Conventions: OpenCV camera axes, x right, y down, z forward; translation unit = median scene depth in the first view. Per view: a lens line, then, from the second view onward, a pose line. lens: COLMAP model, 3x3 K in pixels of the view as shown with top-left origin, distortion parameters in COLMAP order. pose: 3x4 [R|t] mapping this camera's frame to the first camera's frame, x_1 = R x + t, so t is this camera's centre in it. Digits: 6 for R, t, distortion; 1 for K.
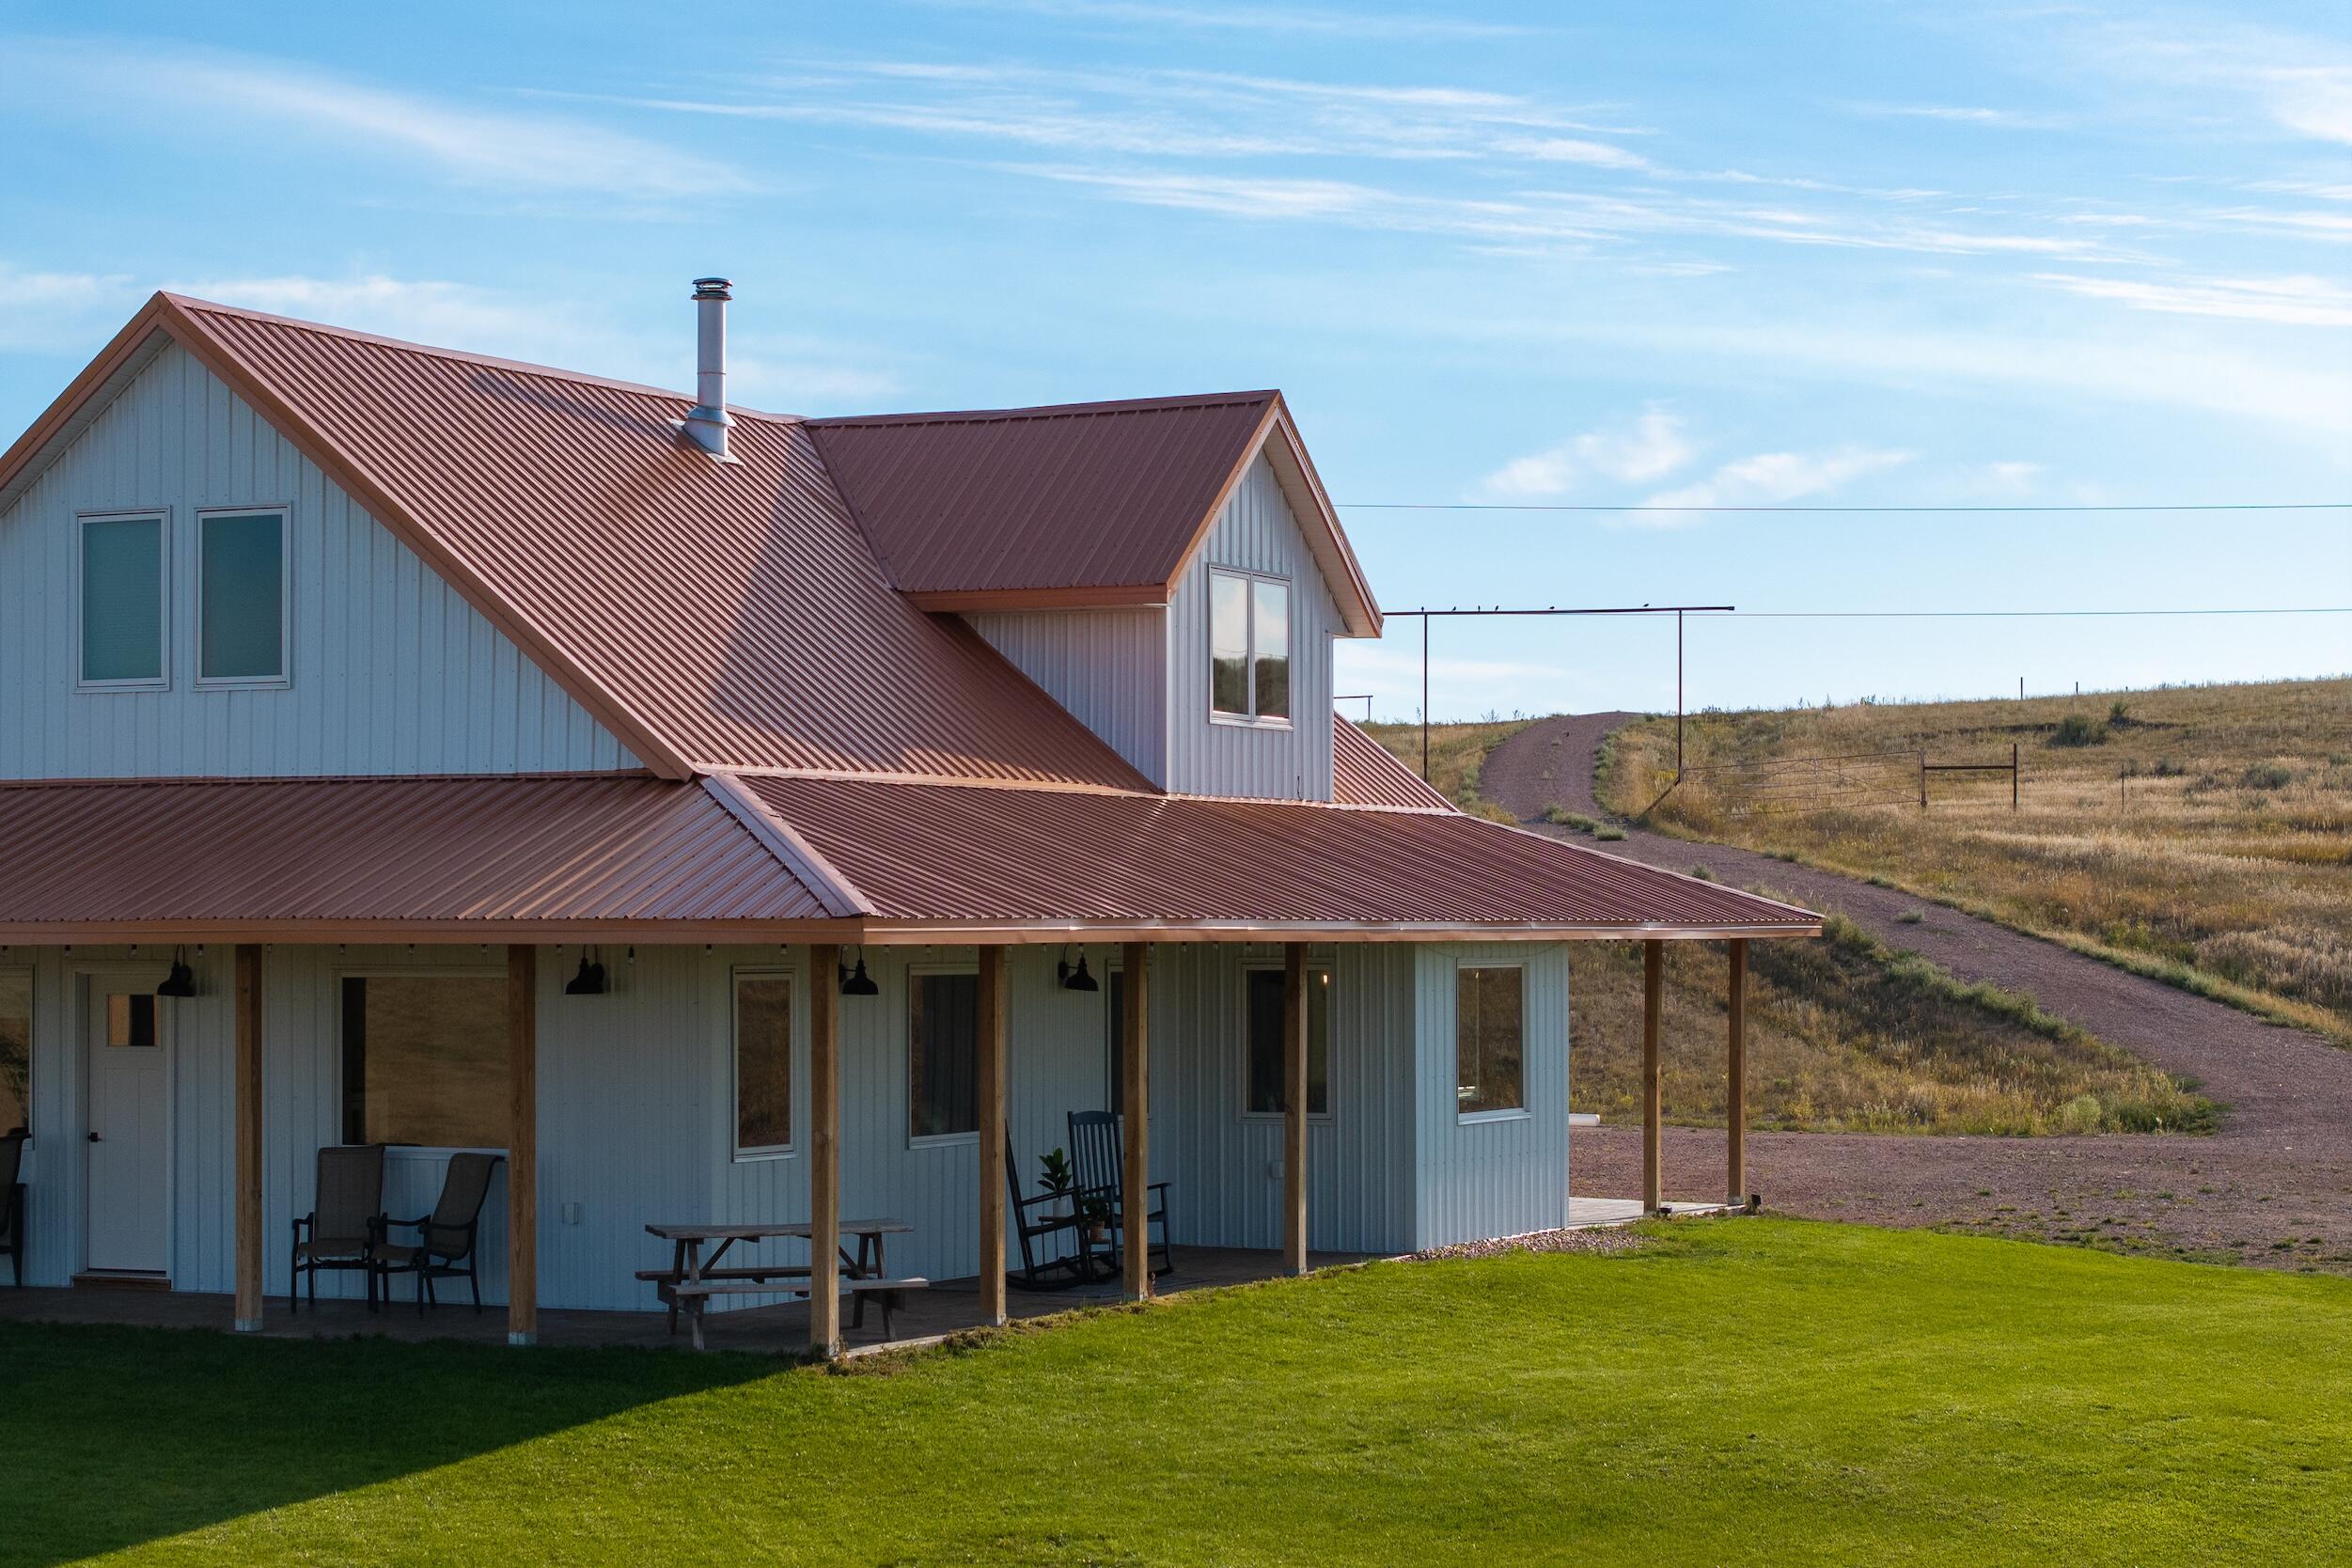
lens RADIAL K [[4699.9, 0, 1174.4], [0, 4699.9, 829.1], [0, 0, 1]] dist [-0.113696, 0.745561]
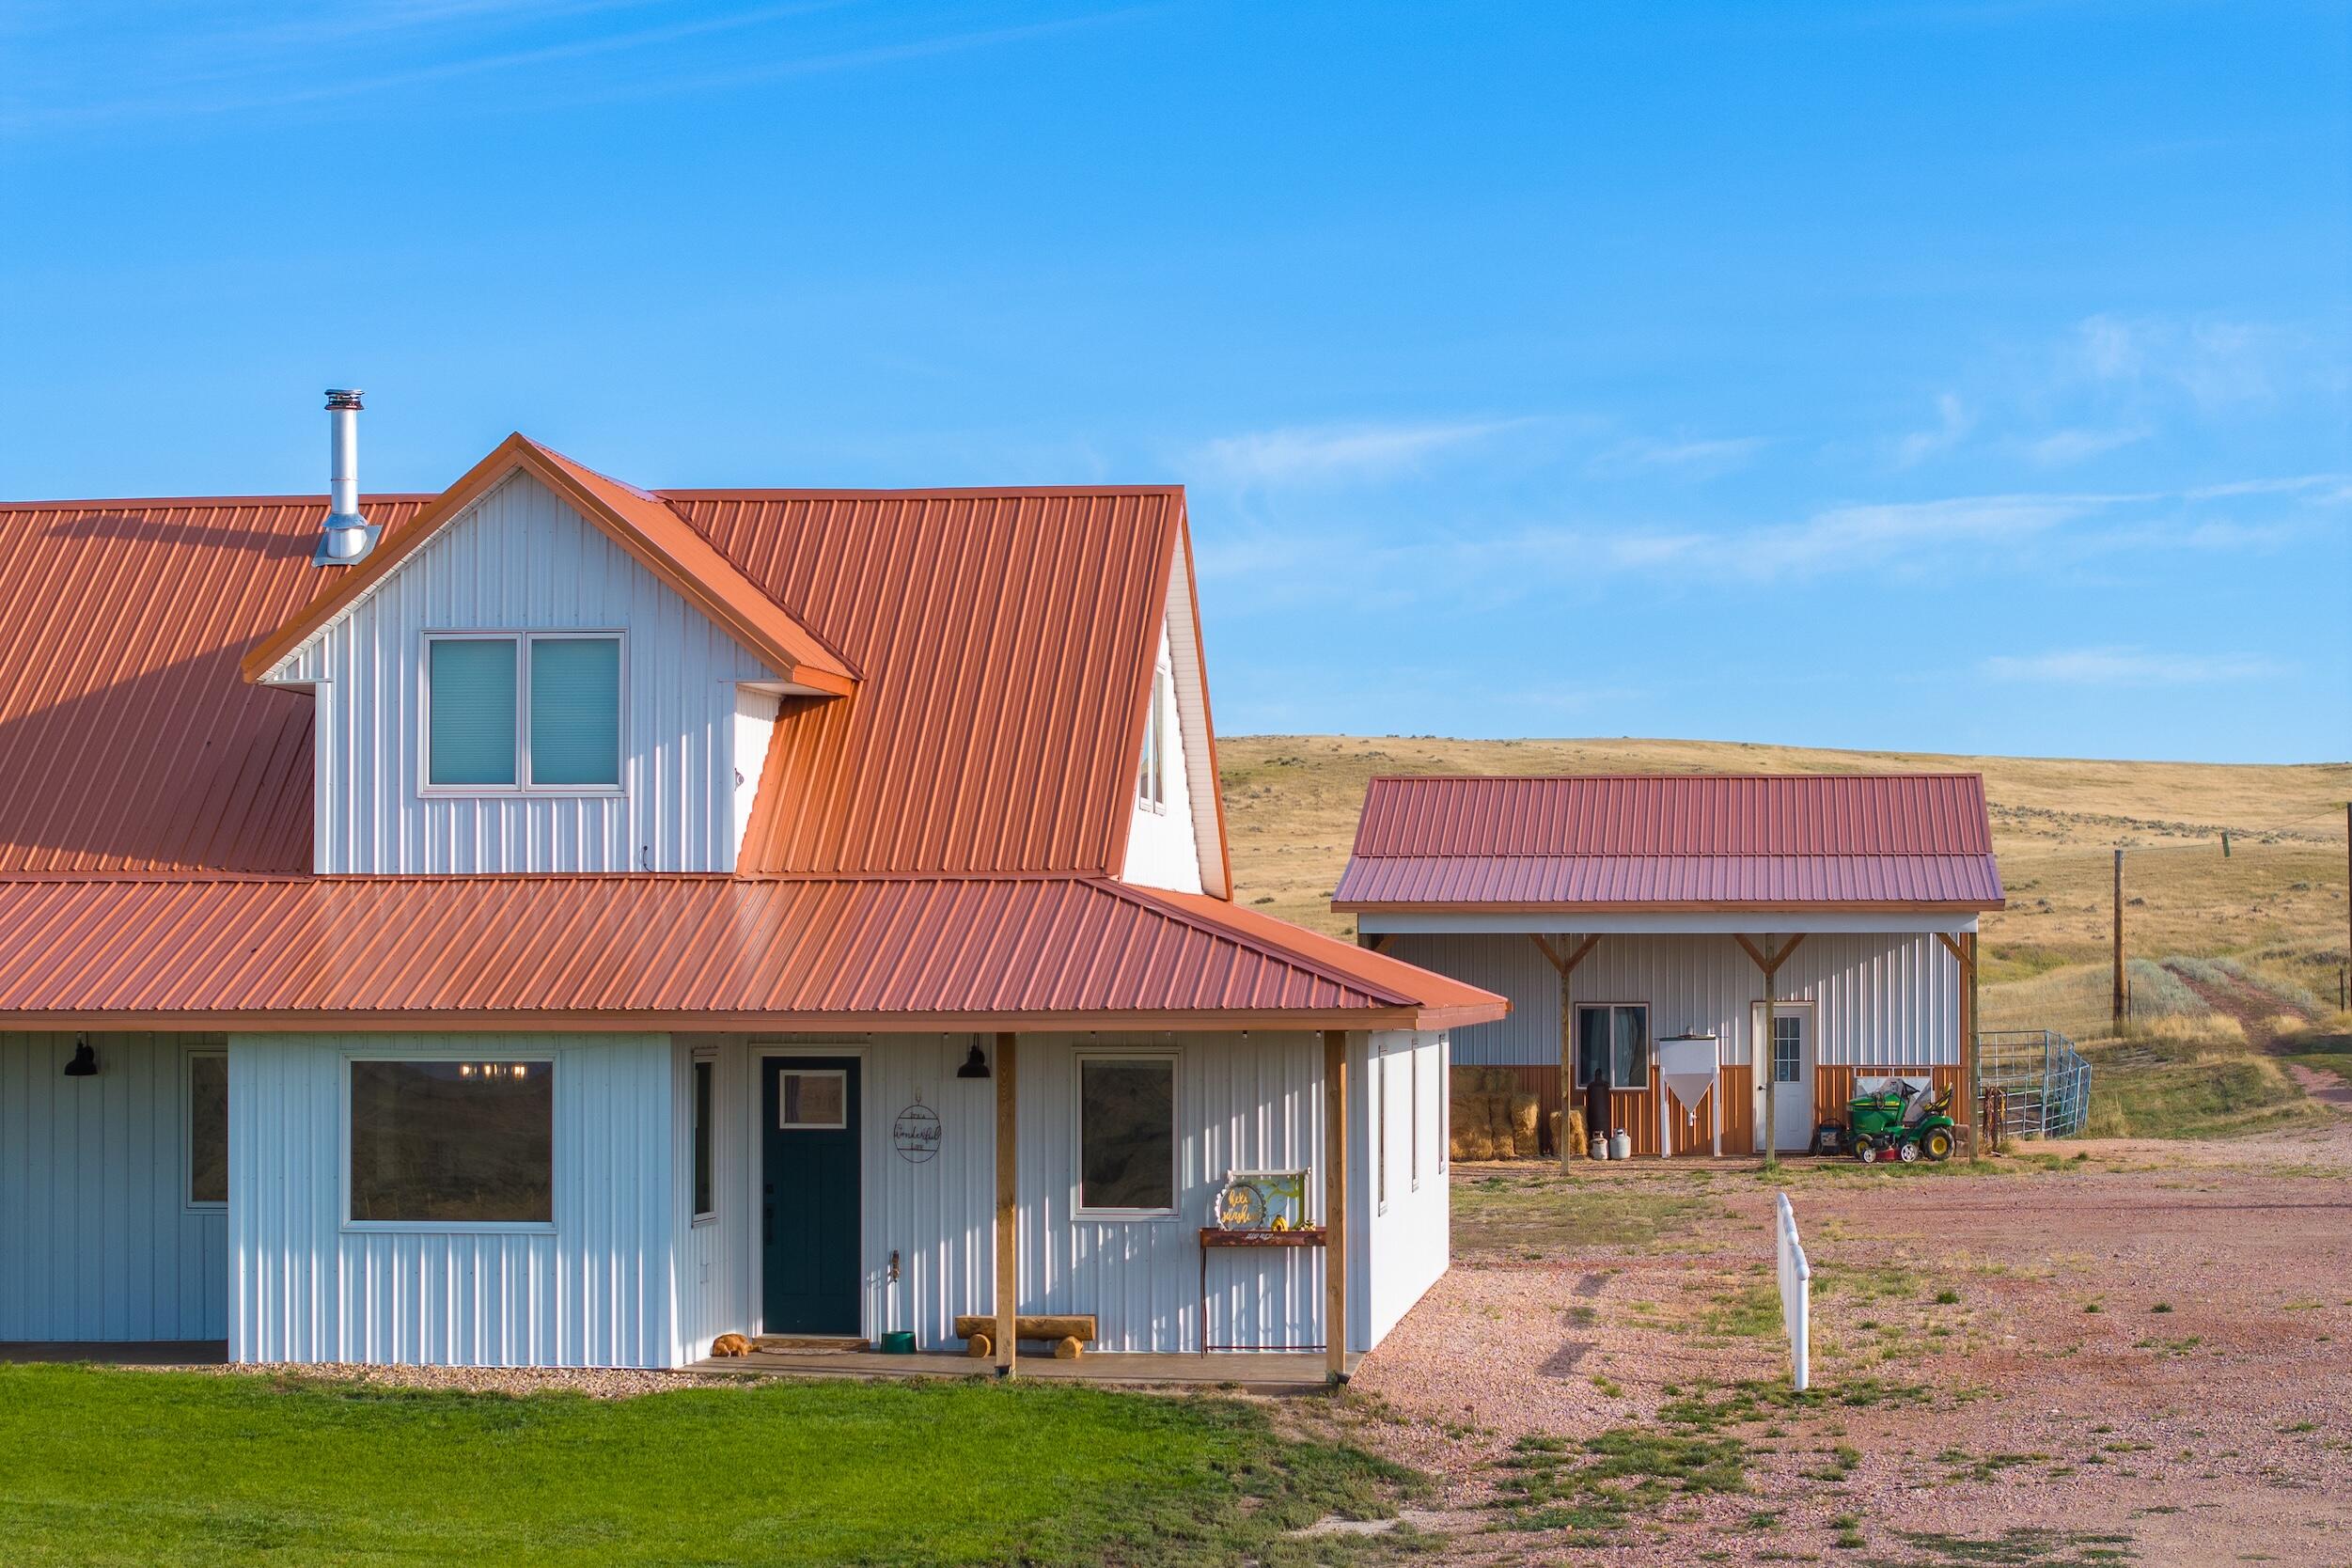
lens RADIAL K [[4720.0, 0, 1176.0], [0, 4720.0, 784.0], [0, 0, 1]] dist [-0.109210, 0.194617]
pose [[0.329479, -0.035020, -0.943513, 1.138110], [0.020688, 0.999340, -0.029868, 0.007459], [0.943936, -0.009678, 0.329986, 0.990529]]
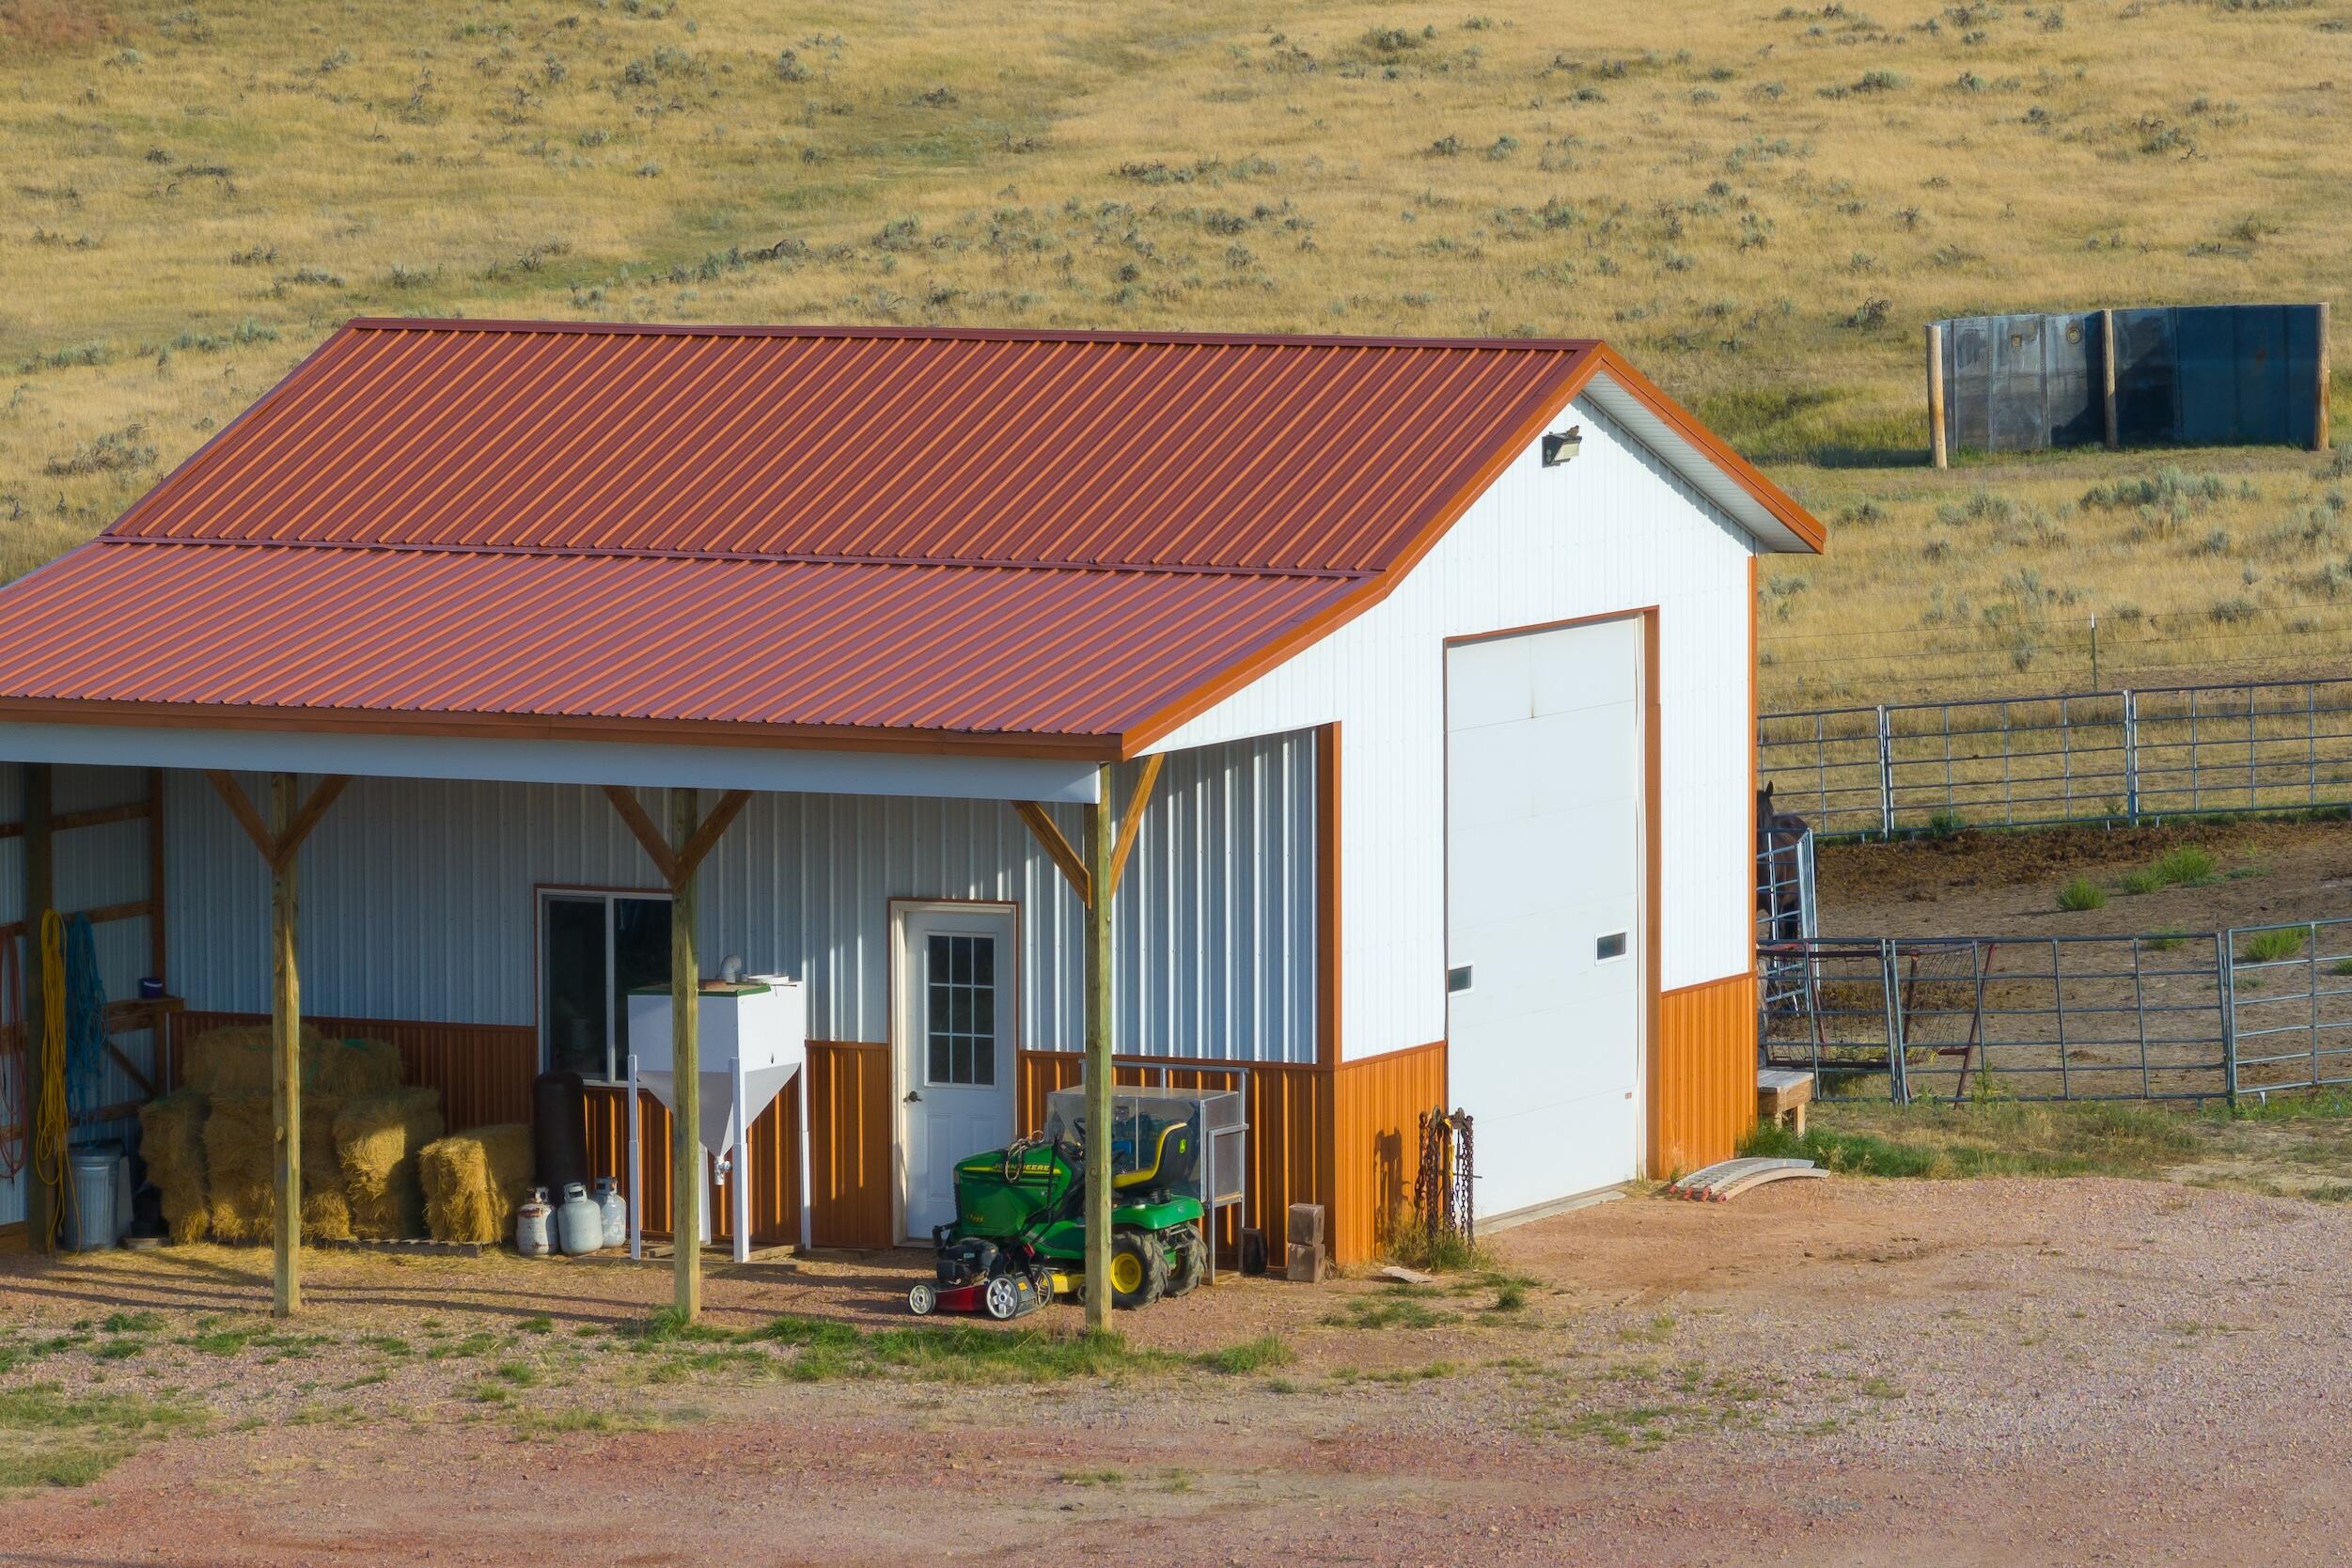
lens RADIAL K [[11372.6, 0, 1176.0], [0, 11372.6, 784.0], [0, 0, 1]] dist [0.372039, -4.129366]
pose [[-0.003939, 0.088965, -0.996027, 1.437603], [0.028551, 0.995639, 0.088817, -0.175096], [0.999585, -0.028088, -0.006462, 2.029283]]
